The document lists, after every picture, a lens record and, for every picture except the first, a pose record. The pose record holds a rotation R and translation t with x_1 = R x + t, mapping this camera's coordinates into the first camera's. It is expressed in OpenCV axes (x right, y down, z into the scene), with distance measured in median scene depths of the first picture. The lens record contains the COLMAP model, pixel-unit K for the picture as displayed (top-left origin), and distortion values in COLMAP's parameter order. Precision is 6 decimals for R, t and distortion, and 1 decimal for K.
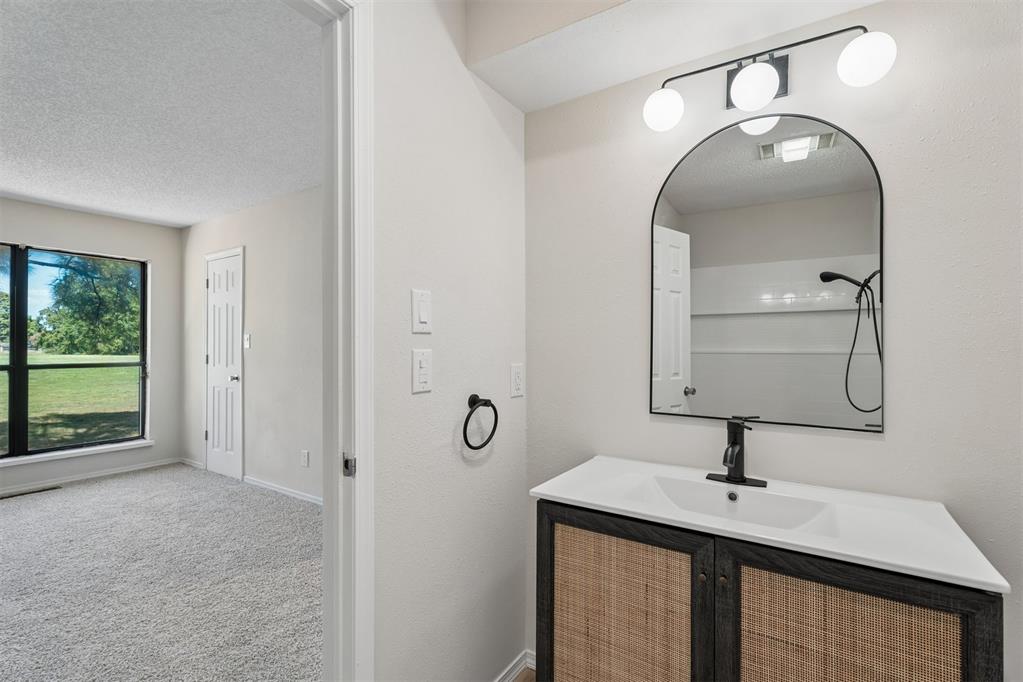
lens RADIAL K [[463.1, 0, 511.5], [0, 463.1, 341.0], [0, 0, 1]] dist [-0.000066, -0.000296]
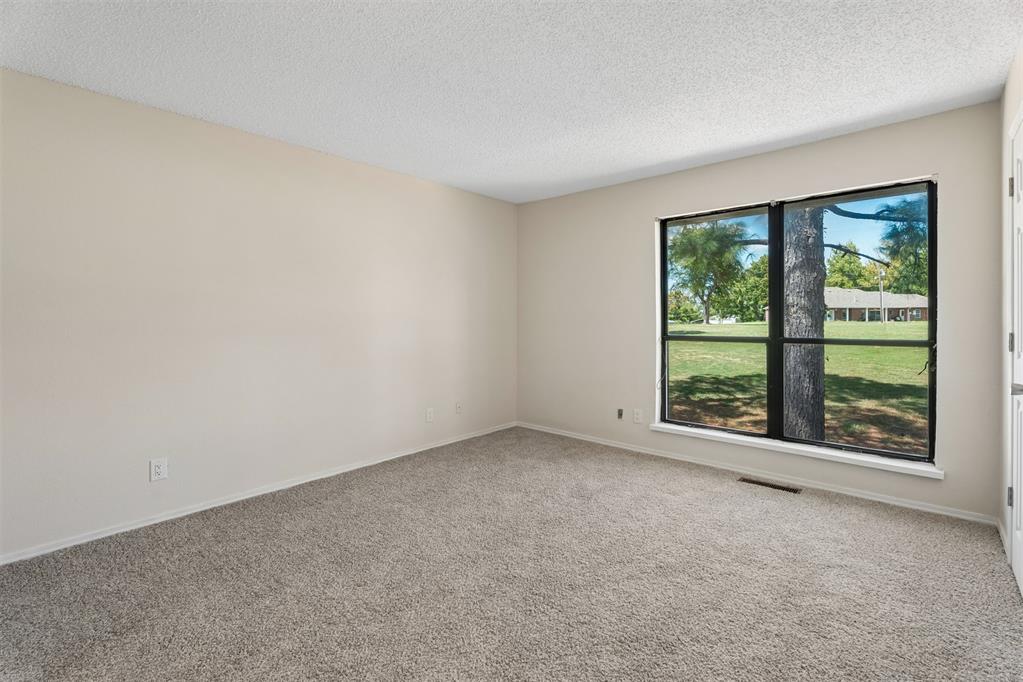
lens RADIAL K [[460.3, 0, 511.9], [0, 460.3, 320.3], [0, 0, 1]] dist [-0.000651, -0.000208]
pose [[-0.152622, 0.002898, -0.988280, -0.111000], [0.009866, 0.999950, 0.001408, 0.012160], [0.988235, -0.009536, -0.152643, 0.626963]]
